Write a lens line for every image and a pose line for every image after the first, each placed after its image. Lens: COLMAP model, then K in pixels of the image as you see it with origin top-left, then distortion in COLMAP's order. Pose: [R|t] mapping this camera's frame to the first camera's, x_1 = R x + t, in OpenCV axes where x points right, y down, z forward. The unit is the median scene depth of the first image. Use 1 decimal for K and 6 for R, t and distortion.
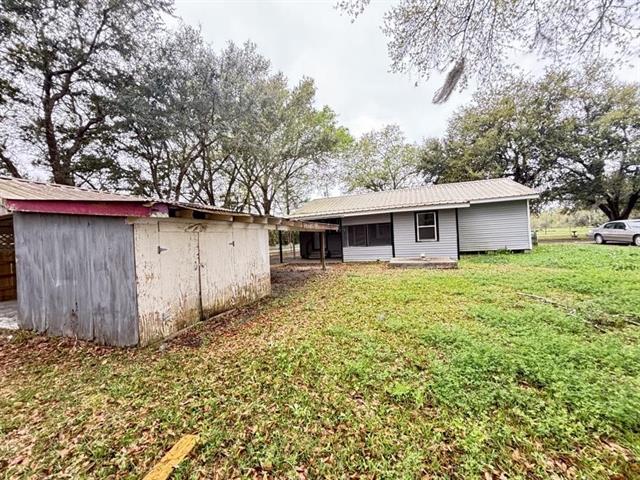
lens RADIAL K [[257.3, 0, 319.4], [0, 257.3, 239.6], [0, 0, 1]] dist [-0.001718, -0.000827]
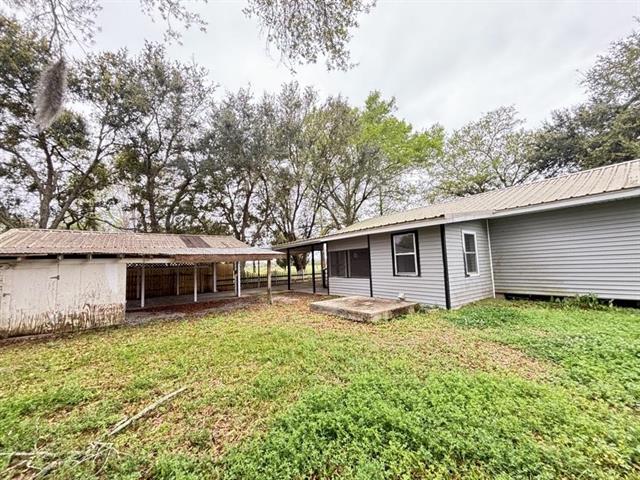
lens RADIAL K [[257.3, 0, 310.2], [0, 257.3, 242.1], [0, 0, 1]] dist [-0.001718, -0.000827]
pose [[0.834467, -0.025232, -0.550479, 0.563548], [-0.008574, 0.998236, -0.058753, -0.038683], [0.550991, 0.053747, 0.832779, 0.276343]]
